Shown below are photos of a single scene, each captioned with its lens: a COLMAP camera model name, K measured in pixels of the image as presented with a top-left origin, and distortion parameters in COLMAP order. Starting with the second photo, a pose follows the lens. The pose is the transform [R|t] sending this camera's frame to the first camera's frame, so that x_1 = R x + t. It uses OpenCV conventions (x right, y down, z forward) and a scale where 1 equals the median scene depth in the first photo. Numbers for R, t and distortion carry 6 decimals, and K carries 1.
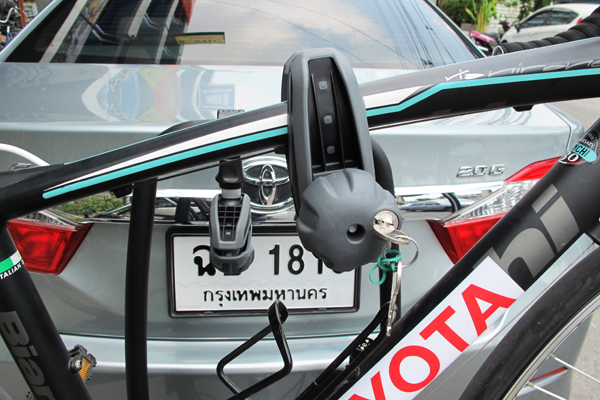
lens RADIAL K [[496.0, 0, 300.0], [0, 496.0, 200.3], [0, 0, 1]] dist [-0.122539, 0.073263]
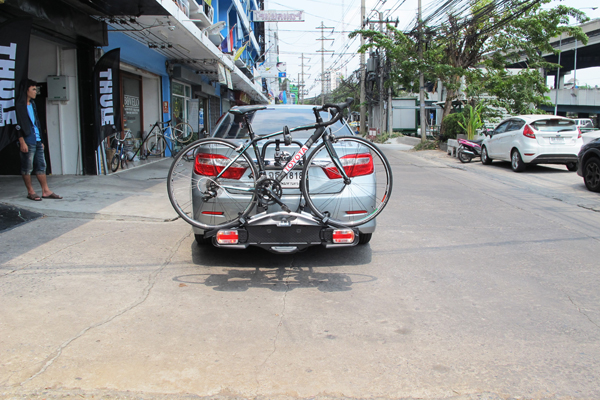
lens RADIAL K [[496.0, 0, 296.7], [0, 496.0, 197.3], [0, 0, 1]] dist [-0.122539, 0.073263]
pose [[0.996820, -0.027204, -0.074905, 0.035549], [0.008648, 0.971306, -0.237676, 0.130868], [0.079221, 0.236272, 0.968452, -0.315236]]
